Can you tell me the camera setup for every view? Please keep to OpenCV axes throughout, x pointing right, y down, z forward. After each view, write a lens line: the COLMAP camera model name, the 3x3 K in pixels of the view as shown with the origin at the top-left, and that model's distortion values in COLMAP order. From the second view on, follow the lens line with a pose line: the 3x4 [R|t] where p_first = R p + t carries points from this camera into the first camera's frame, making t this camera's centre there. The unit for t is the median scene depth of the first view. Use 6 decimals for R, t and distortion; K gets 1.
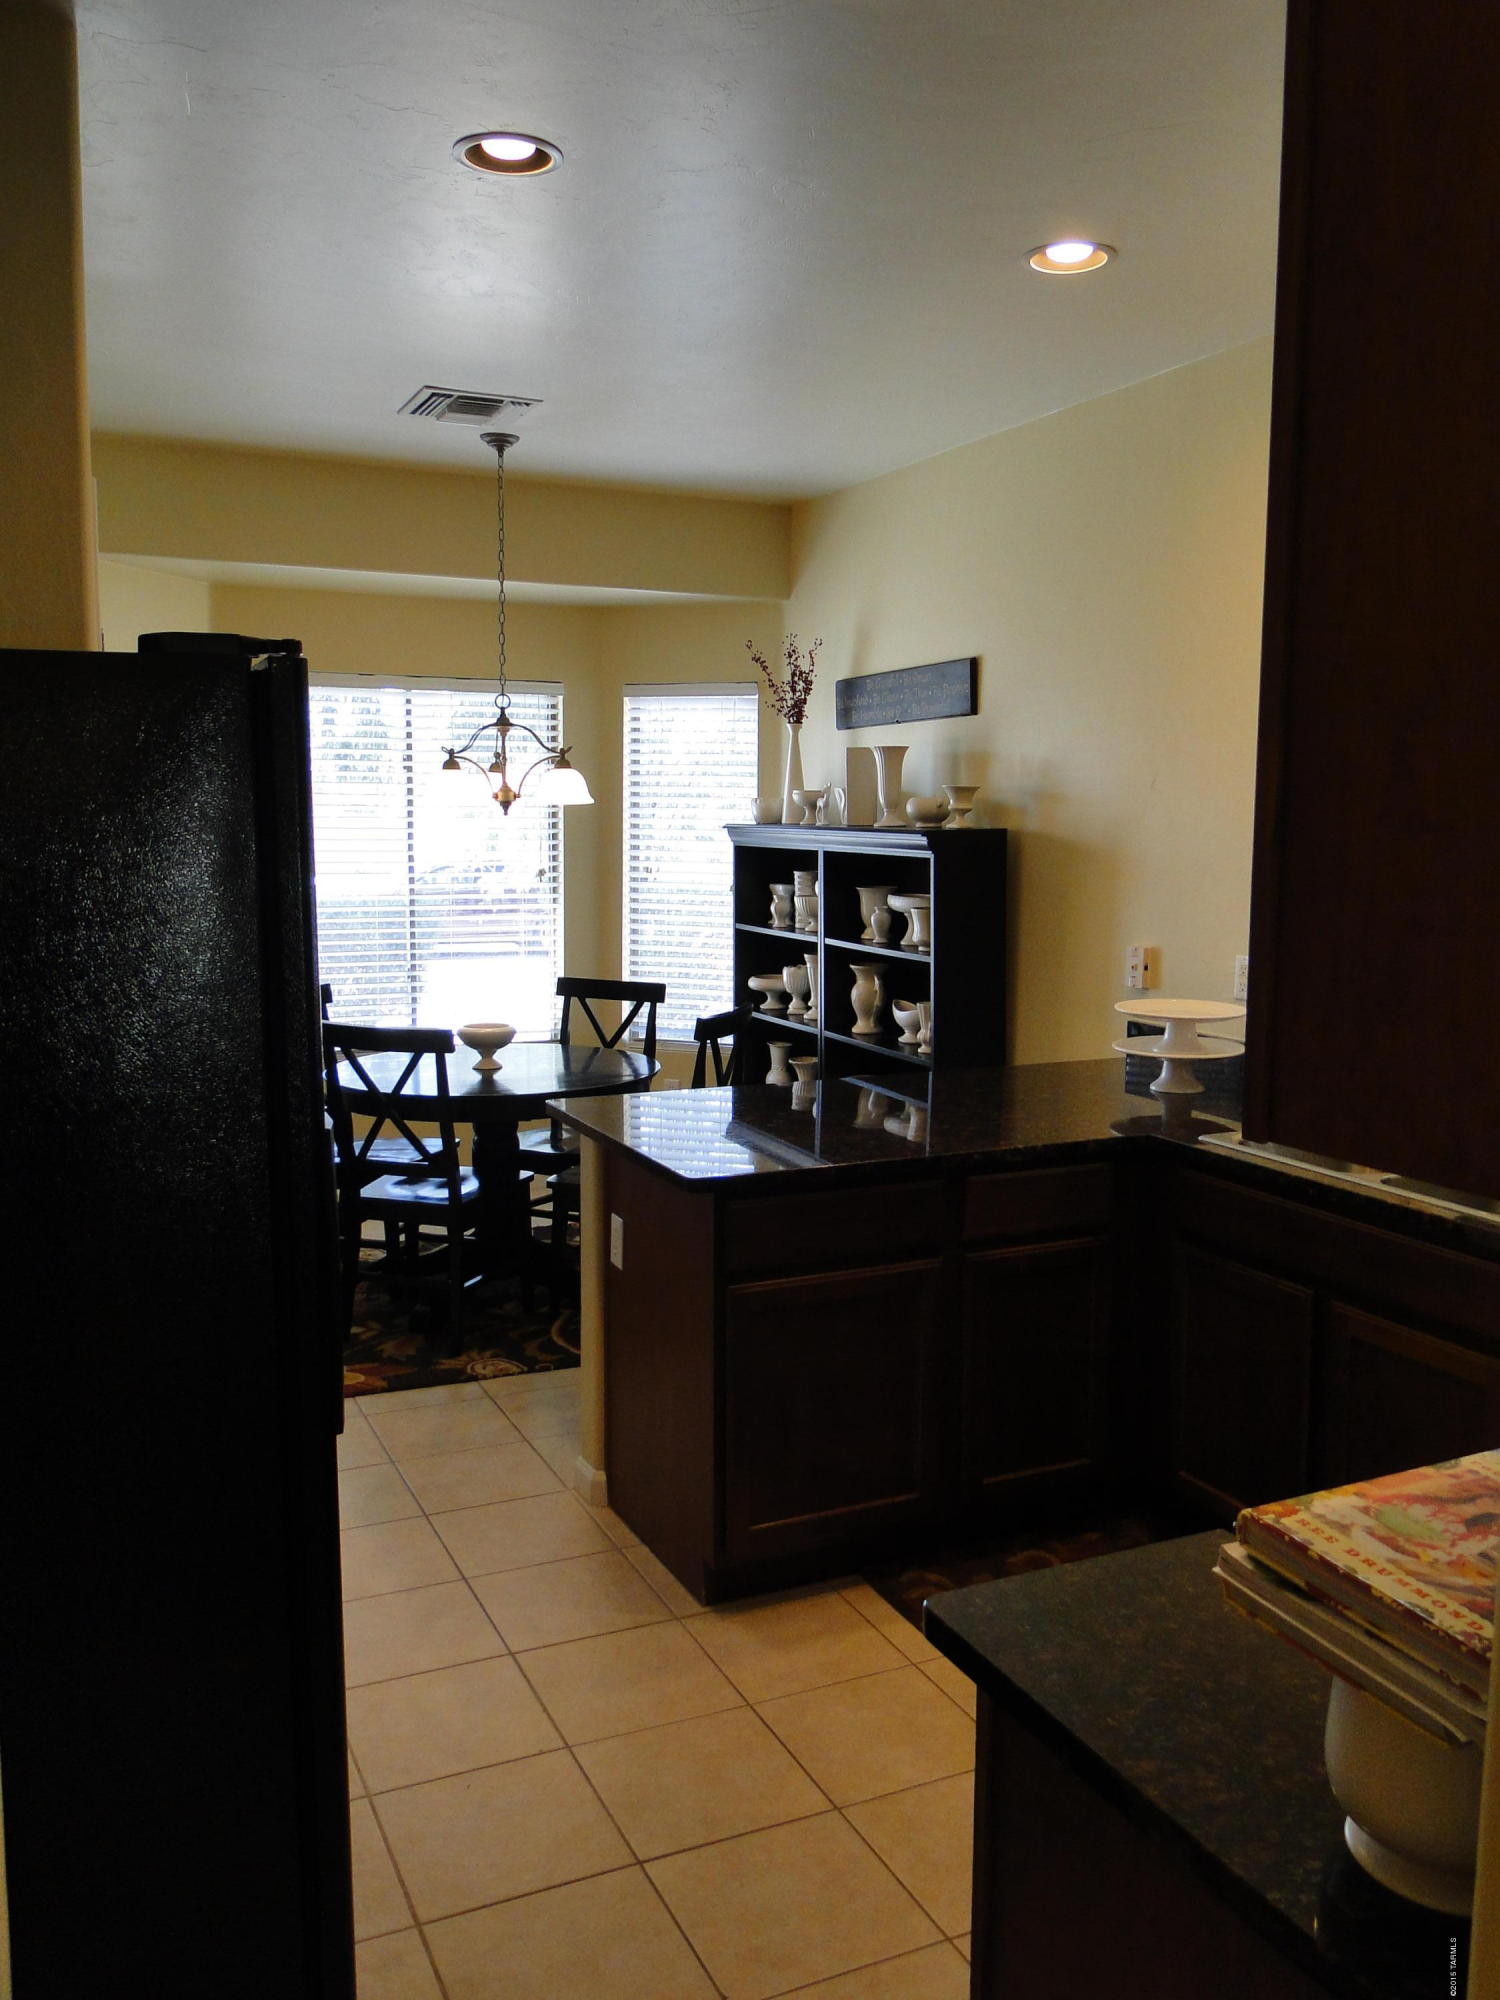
lens RADIAL K [[1651.7, 0, 750.0], [0, 1651.7, 1000.0], [0, 0, 1]] dist [0.005045, -0.006036]
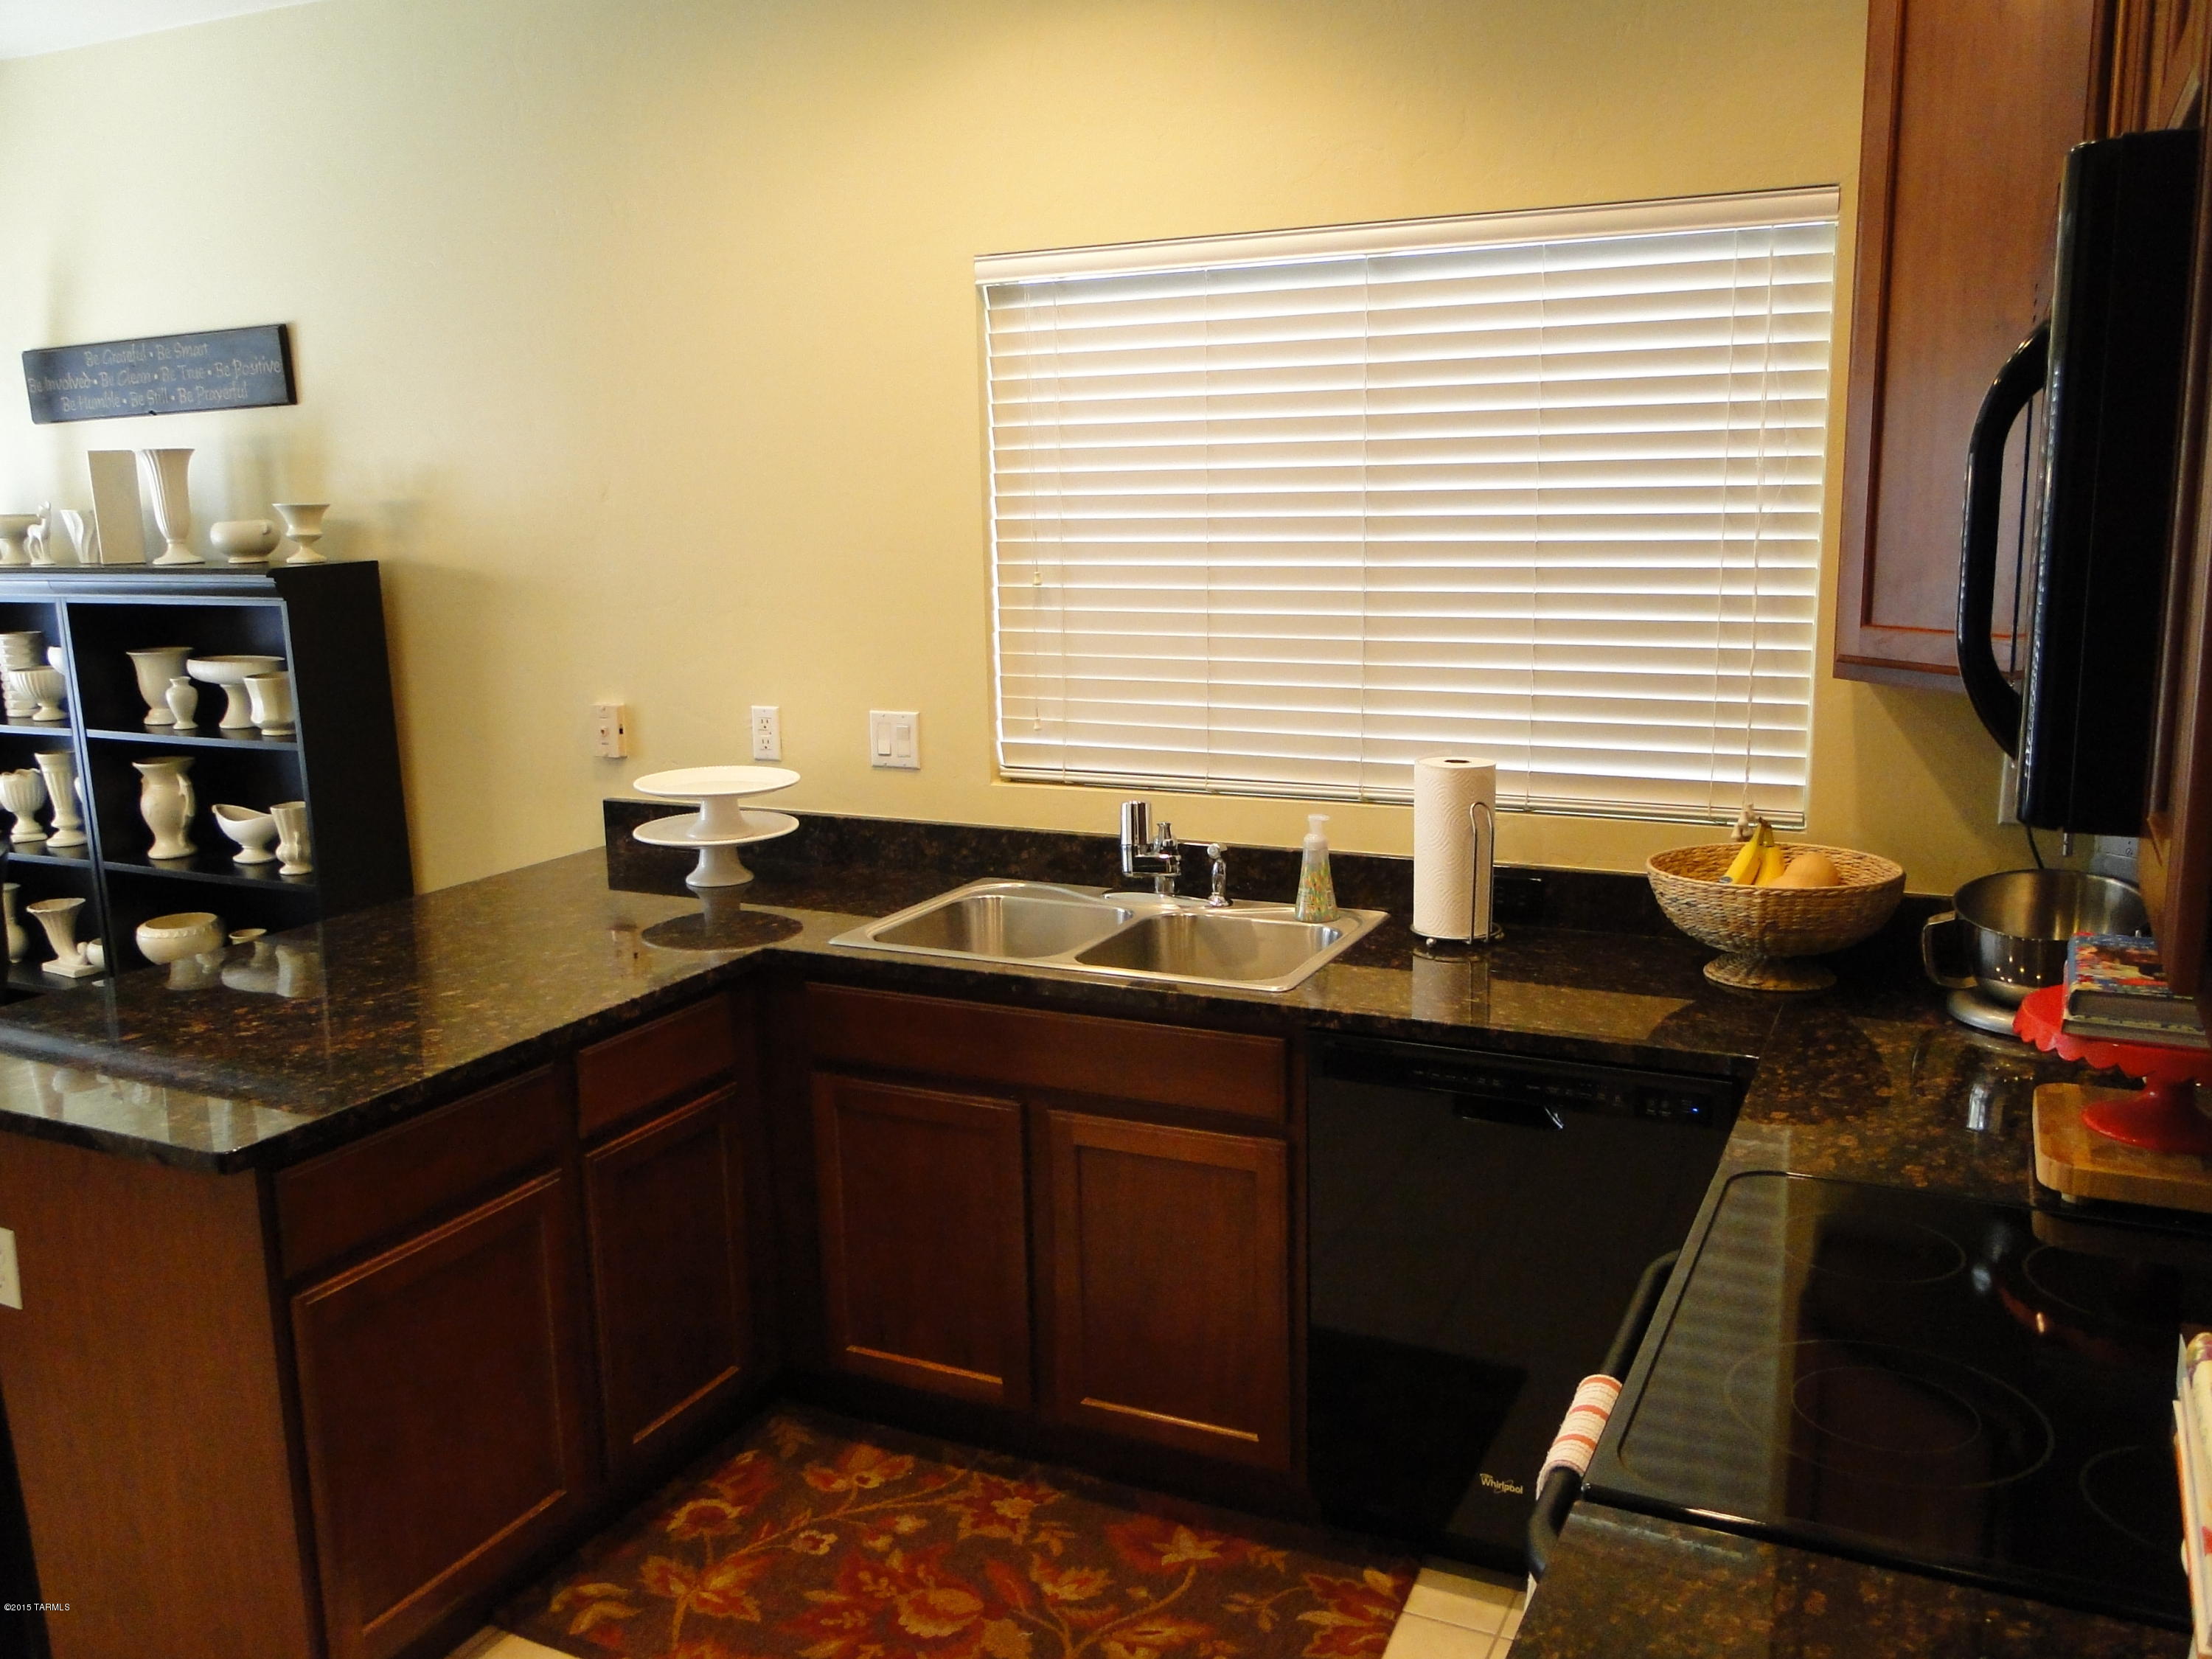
lens RADIAL K [[1848.7, 0, 1106.0], [0, 1848.7, 829.5], [0, 0, 1]] dist [0.006331, -0.025199]
pose [[0.776350, -0.137481, 0.615125, -0.107650], [0.100229, 0.990432, 0.094864, -0.027130], [-0.622281, -0.011995, 0.782702, 0.131762]]
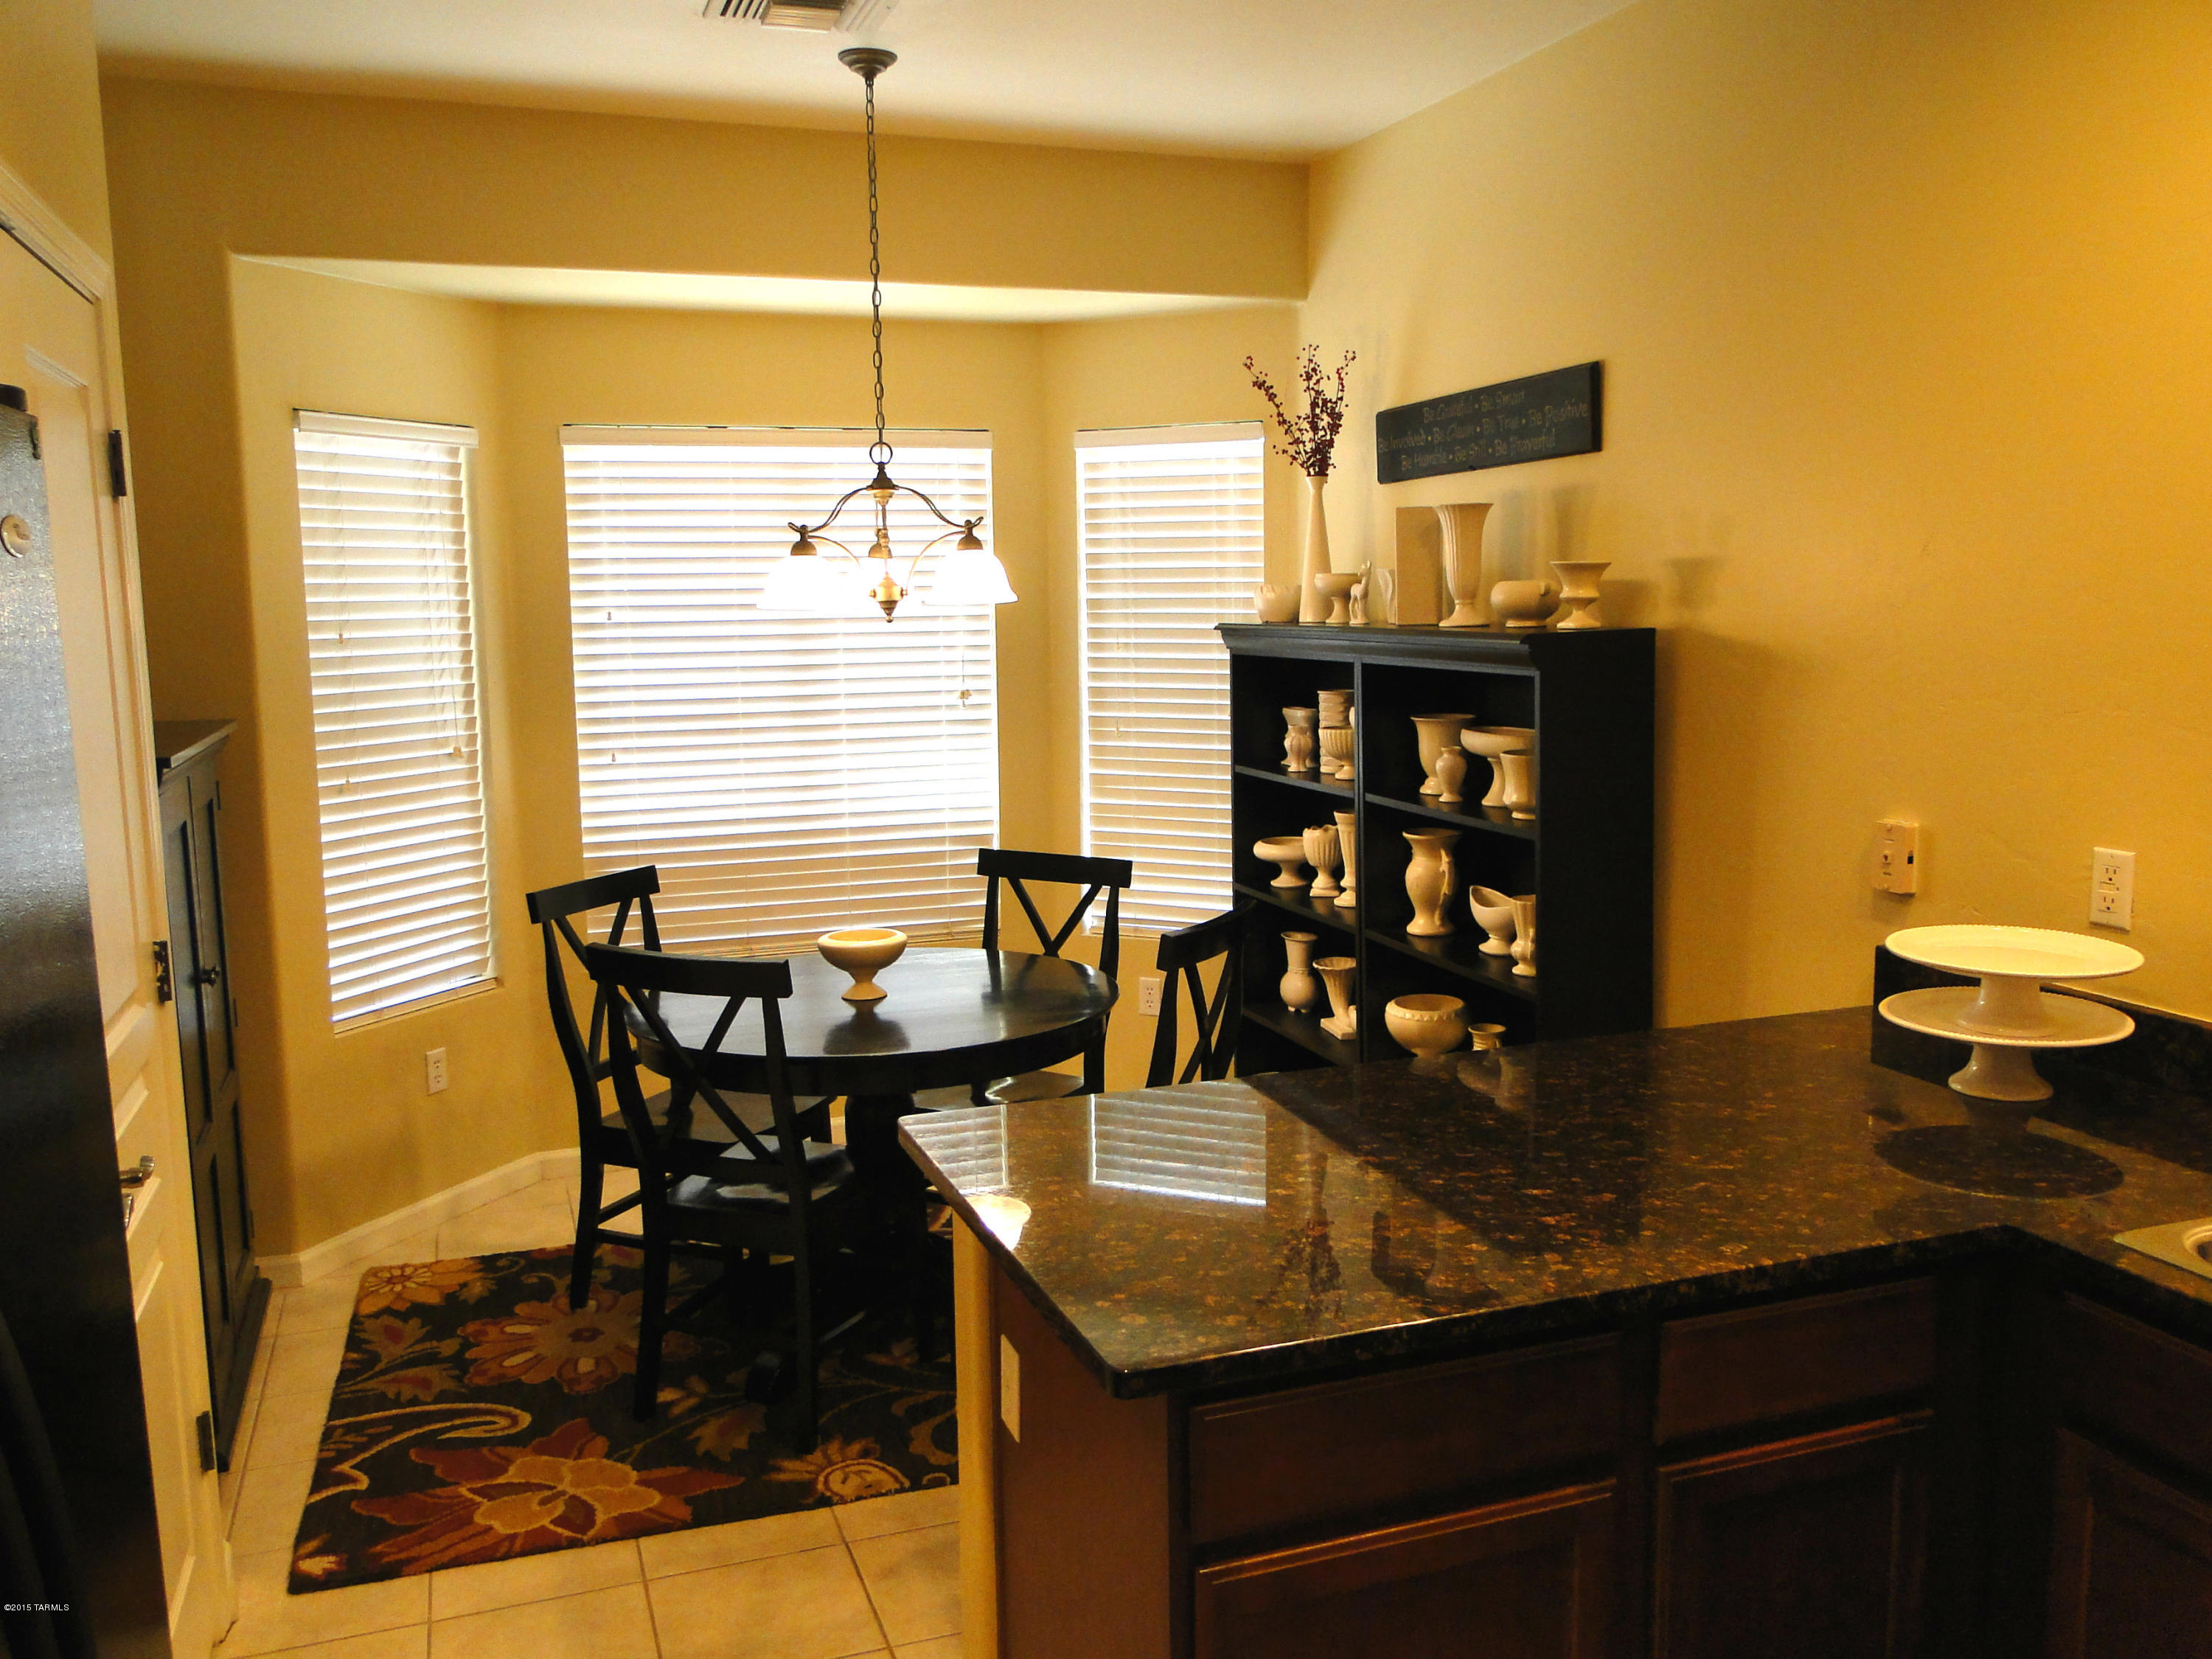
lens RADIAL K [[1826.8, 0, 1099.3], [0, 1826.8, 836.7], [0, 0, 1]] dist [0.005045, -0.006036]
pose [[0.995648, -0.010437, -0.092611, 0.006441], [0.012088, 0.999777, 0.017287, -0.034724], [0.092410, -0.018331, 0.995552, 0.255354]]
